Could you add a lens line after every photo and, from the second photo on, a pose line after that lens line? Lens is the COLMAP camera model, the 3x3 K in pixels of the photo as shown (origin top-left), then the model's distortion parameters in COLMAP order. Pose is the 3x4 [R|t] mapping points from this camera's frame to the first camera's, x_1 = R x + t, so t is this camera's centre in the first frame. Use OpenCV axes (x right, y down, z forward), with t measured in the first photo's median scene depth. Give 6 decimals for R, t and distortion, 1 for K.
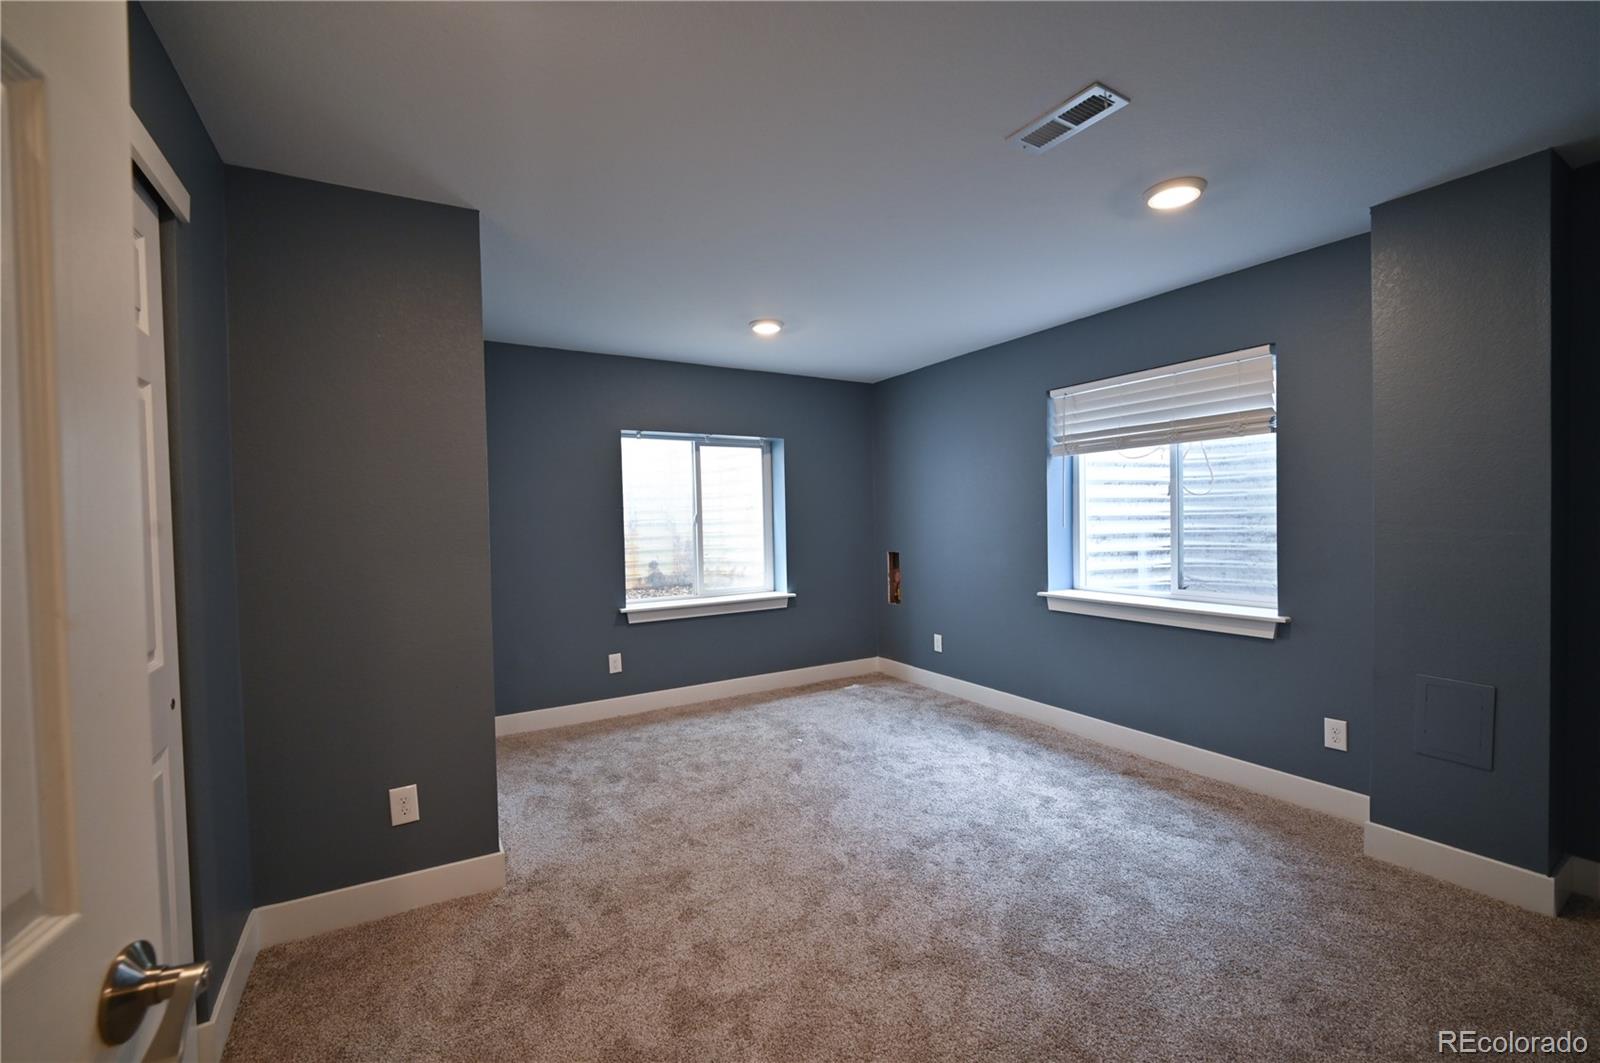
lens RADIAL K [[659.6, 0, 808.8], [0, 659.6, 530.5], [0, 0, 1]] dist [0.000637, -0.010564]
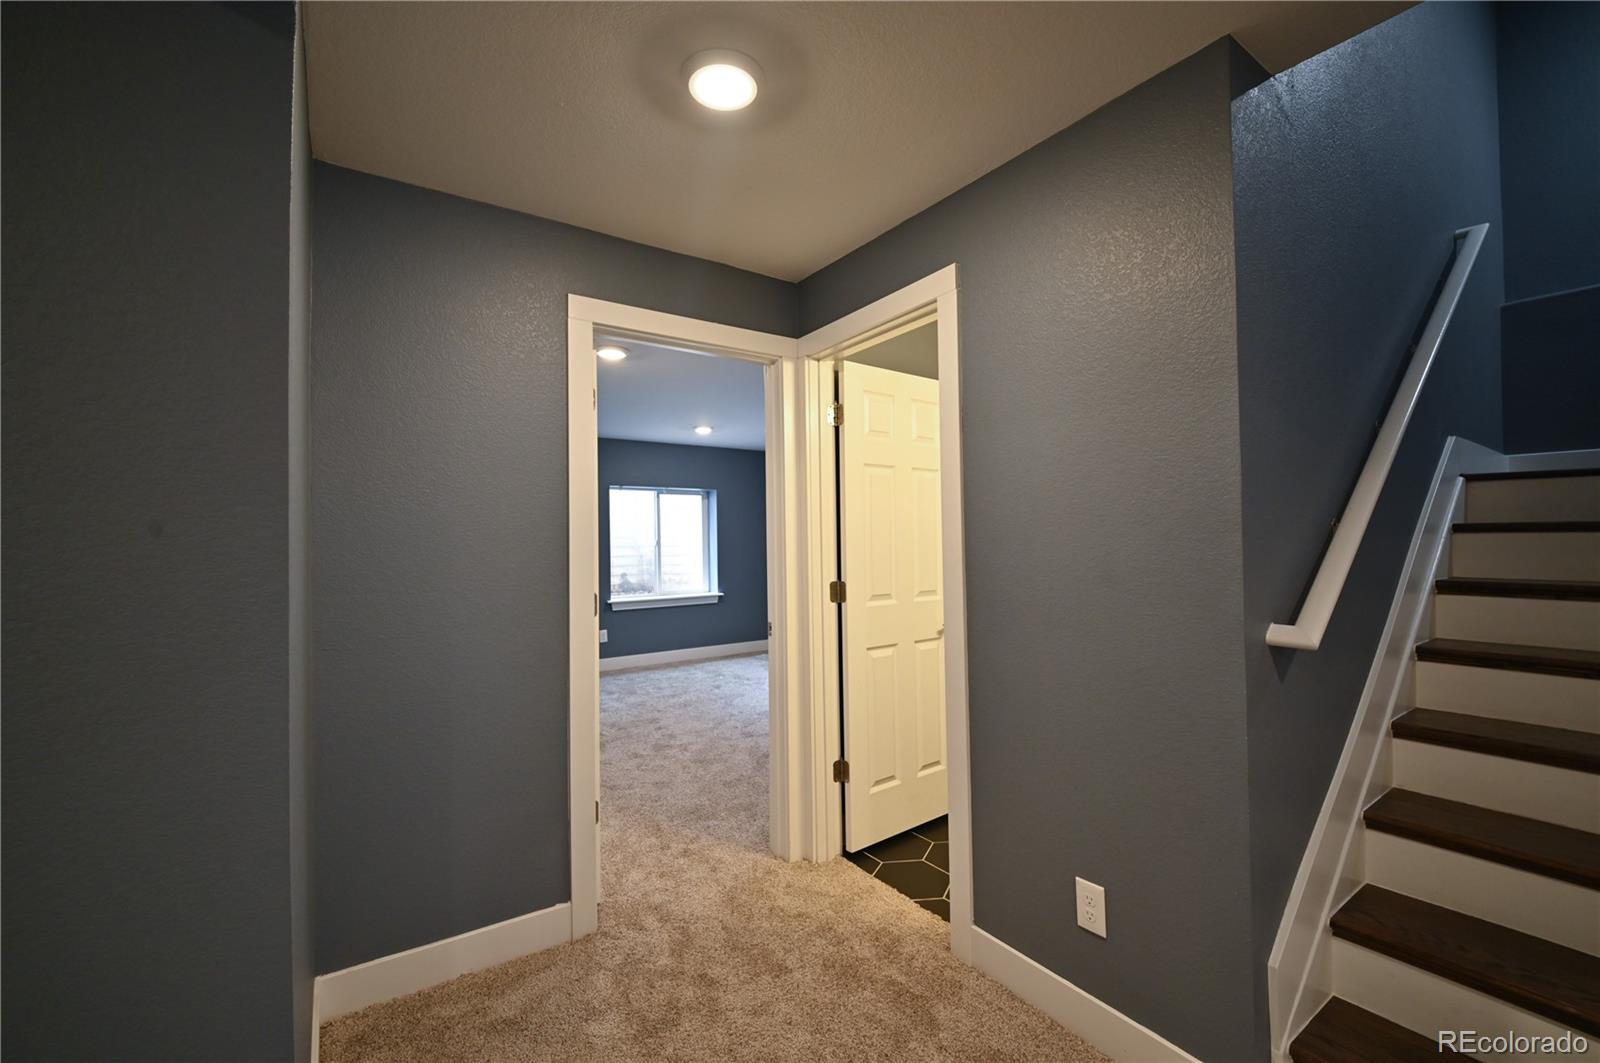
lens RADIAL K [[659.6, 0, 808.8], [0, 659.6, 530.5], [0, 0, 1]] dist [0.000637, -0.010564]
pose [[0.996961, 0.008168, 0.077478, 0.060695], [-0.005257, 0.999275, -0.037704, 0.009951], [-0.077730, 0.037182, 0.996281, -0.554821]]
